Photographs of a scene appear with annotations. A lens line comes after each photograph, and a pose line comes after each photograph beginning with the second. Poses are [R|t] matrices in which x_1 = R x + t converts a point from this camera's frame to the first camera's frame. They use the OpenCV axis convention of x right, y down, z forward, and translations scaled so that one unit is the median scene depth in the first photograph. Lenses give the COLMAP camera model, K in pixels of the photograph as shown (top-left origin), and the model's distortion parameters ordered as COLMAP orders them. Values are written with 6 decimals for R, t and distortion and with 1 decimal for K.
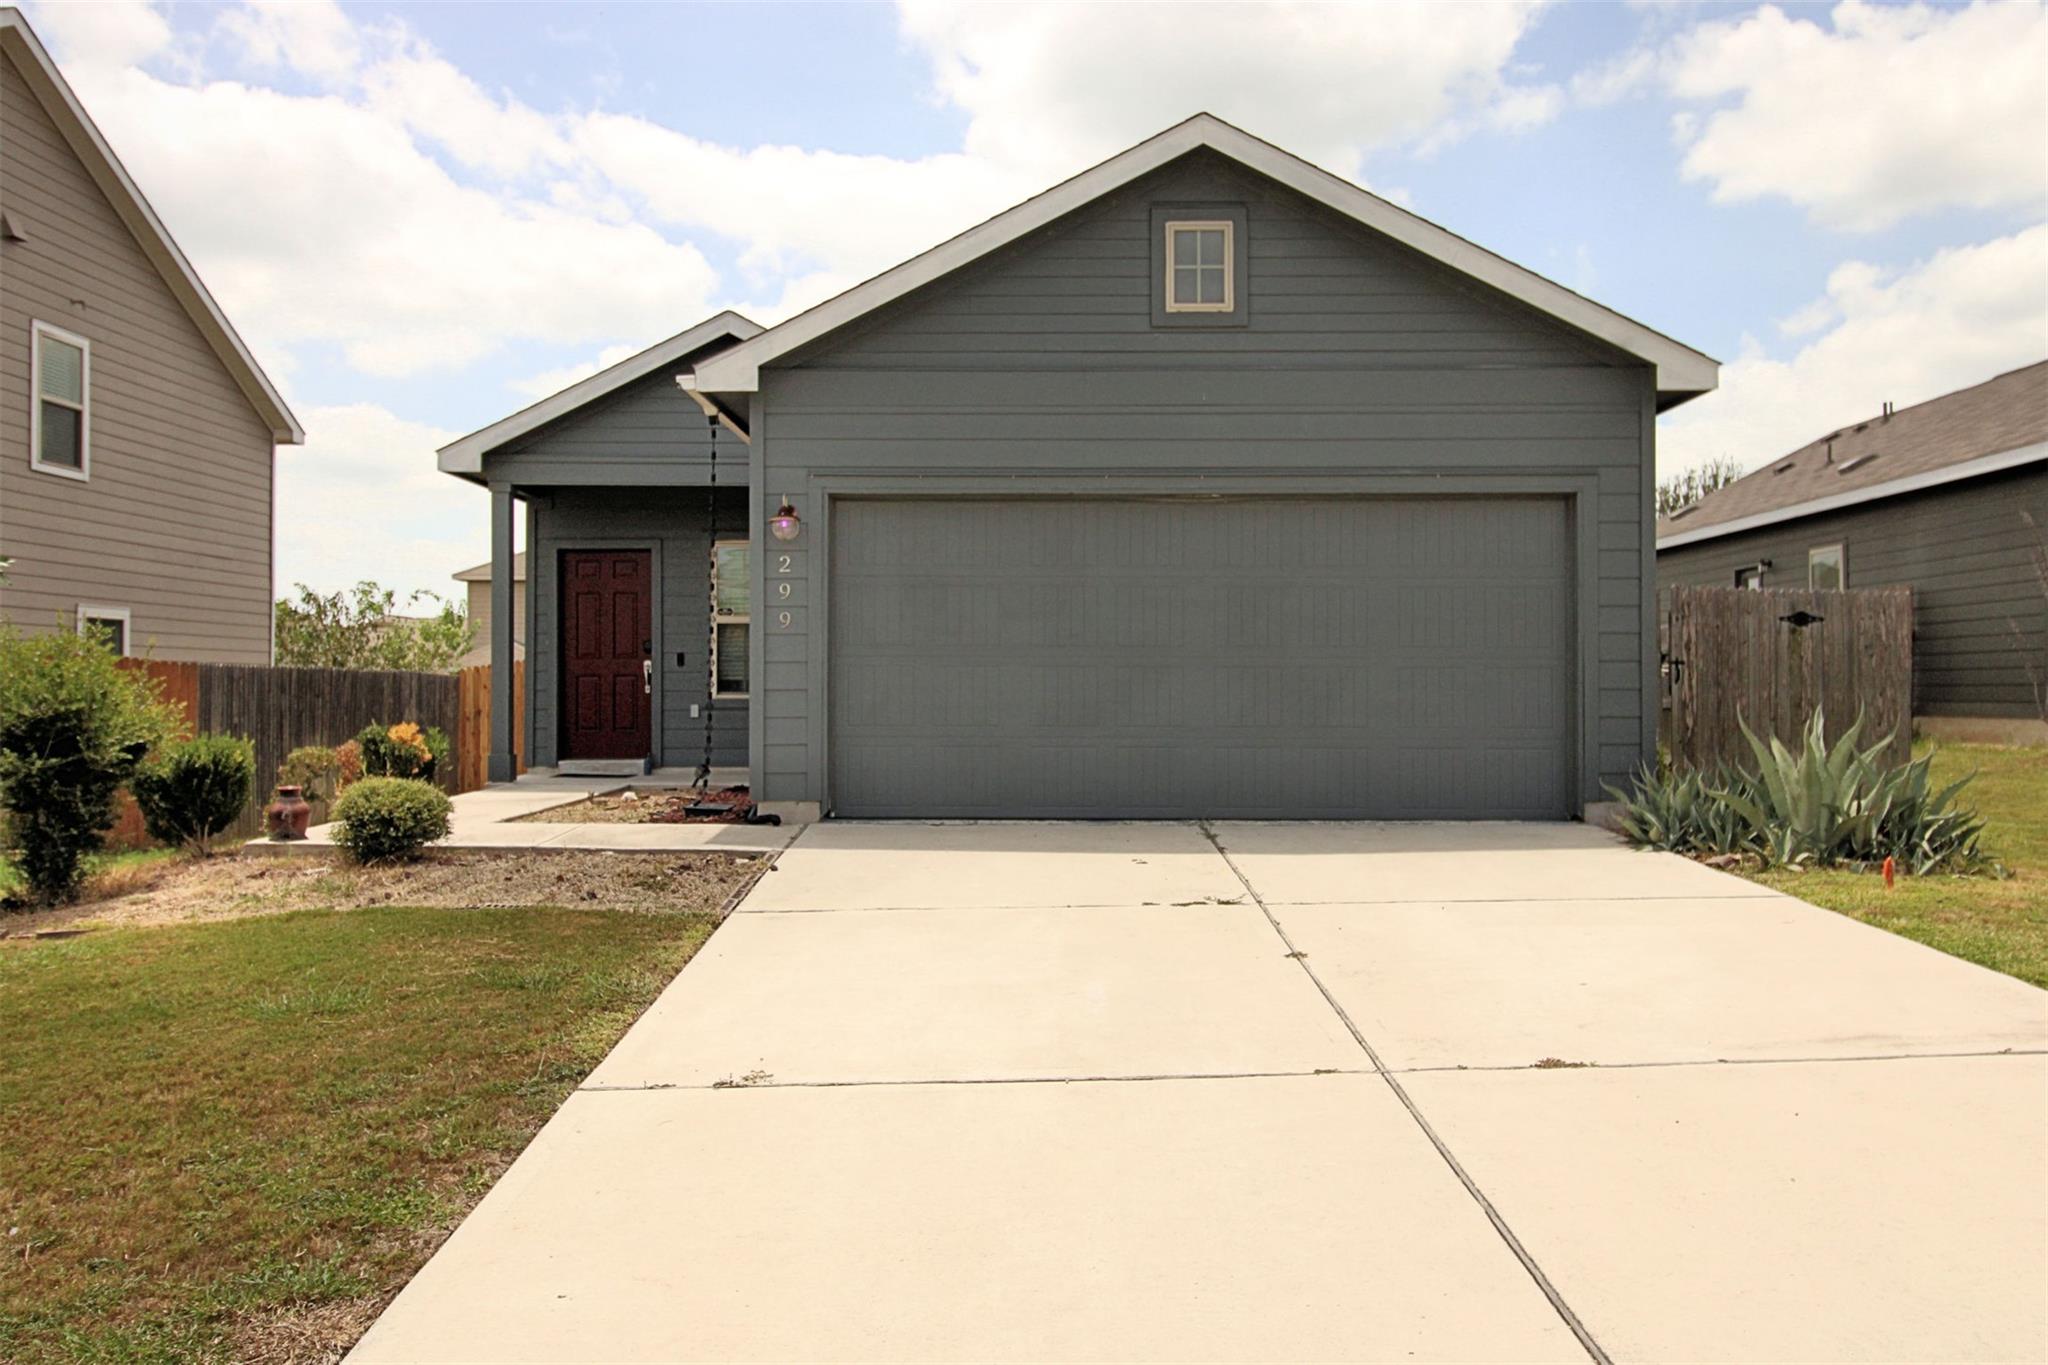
lens RADIAL K [[1651.1, 0, 1025.7], [0, 1651.1, 692.4], [0, 0, 1]] dist [-0.006811, 0.008016]
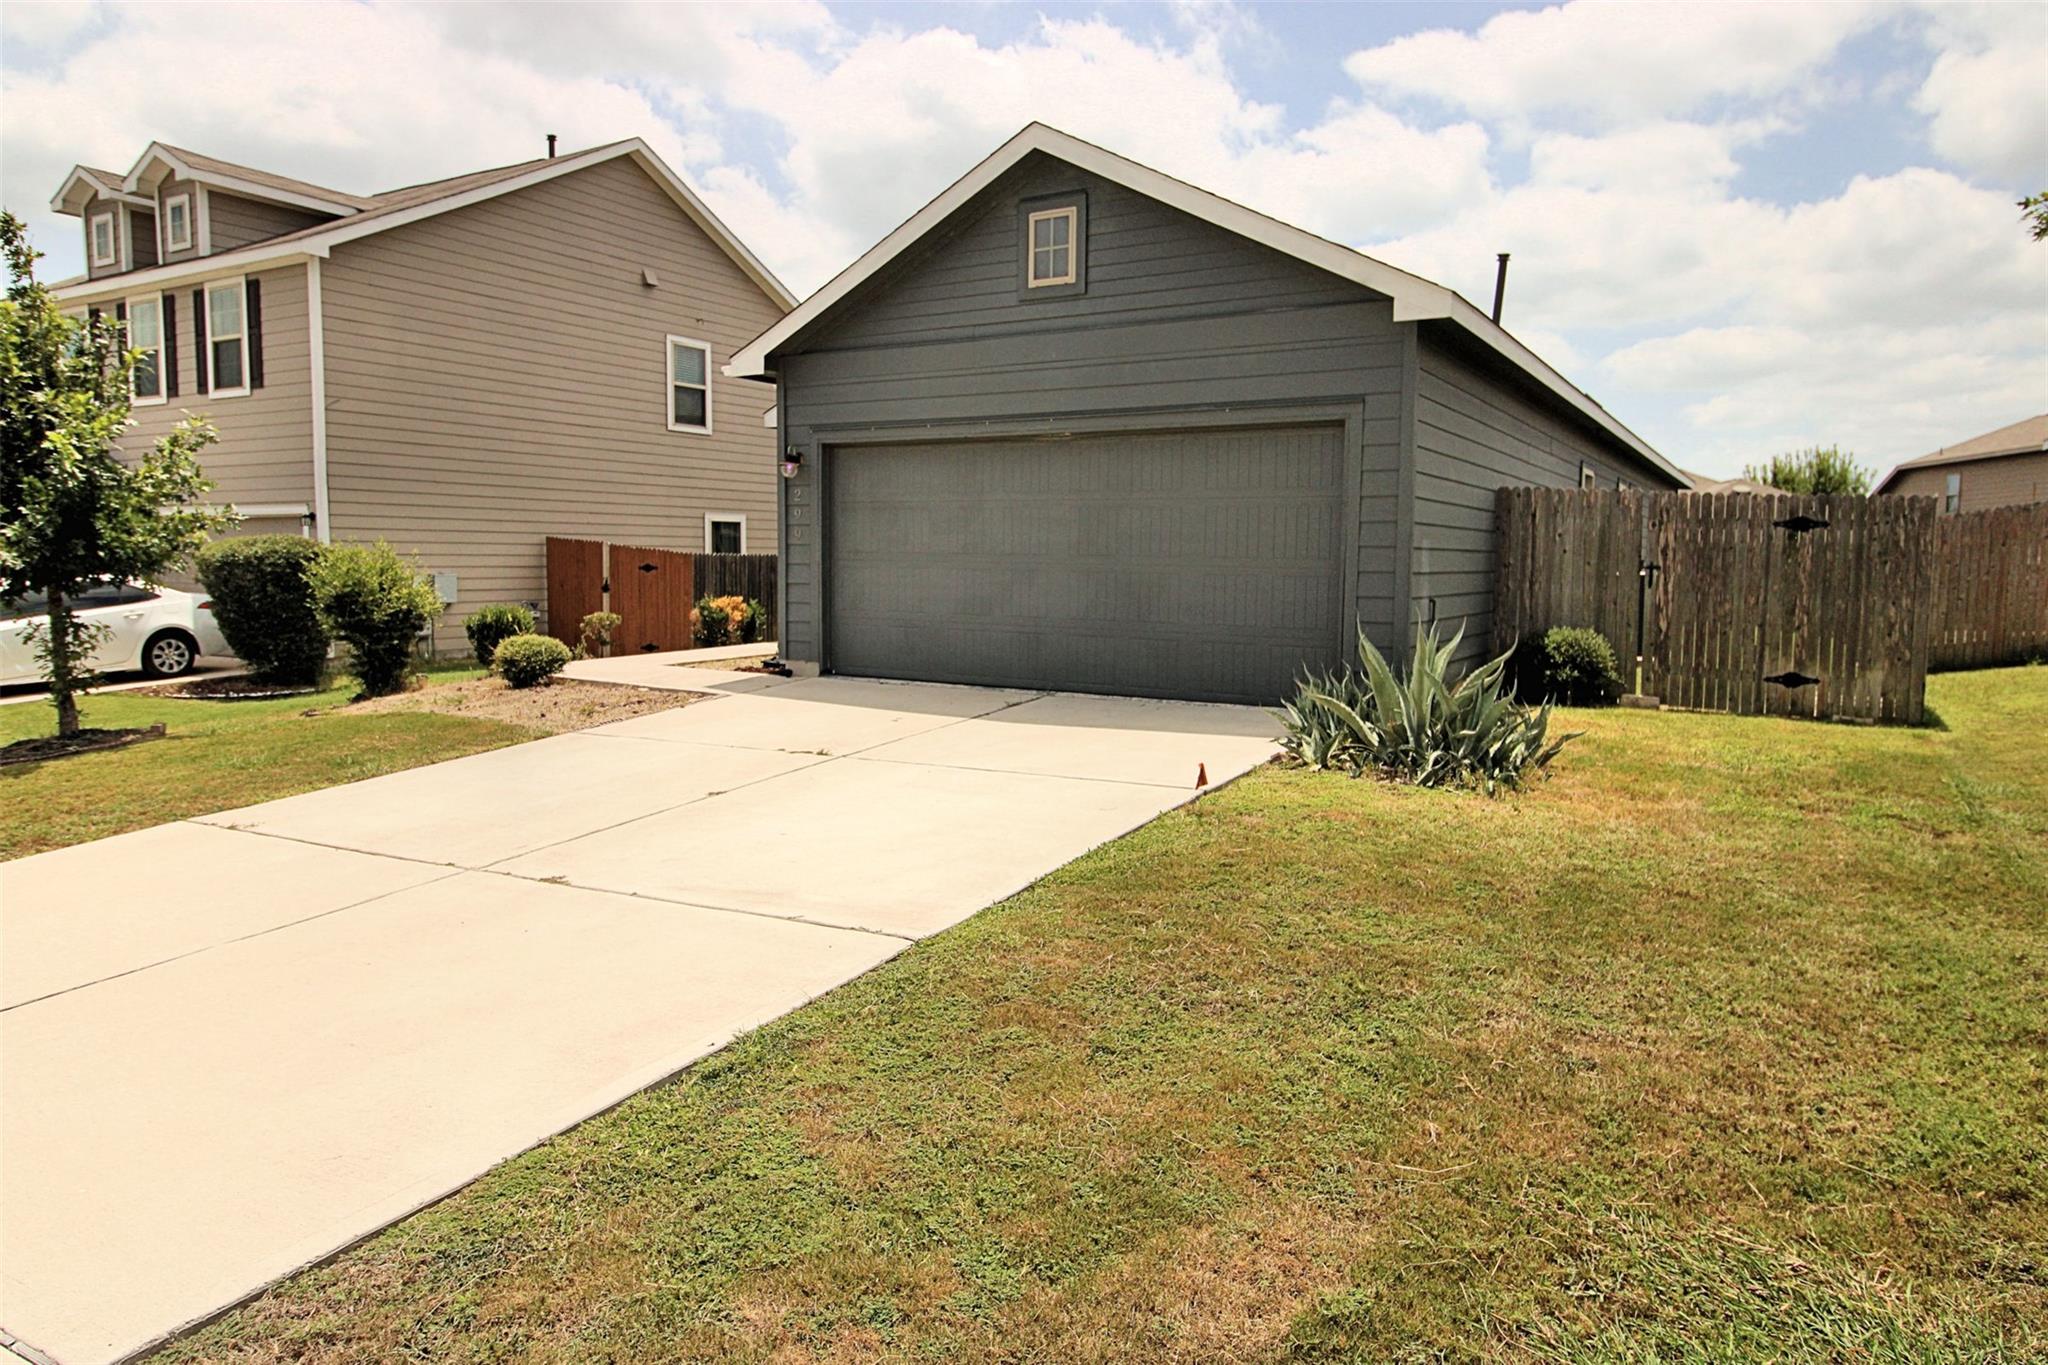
lens RADIAL K [[1286.0, 0, 1024.5], [0, 1286.0, 675.0], [0, 0, 1]] dist [0.003385, 0.000749]
pose [[0.863281, 0.055044, -0.501713, 0.544386], [-0.010435, 0.995769, 0.091293, -0.024120], [0.504615, -0.073576, 0.860203, 0.122529]]
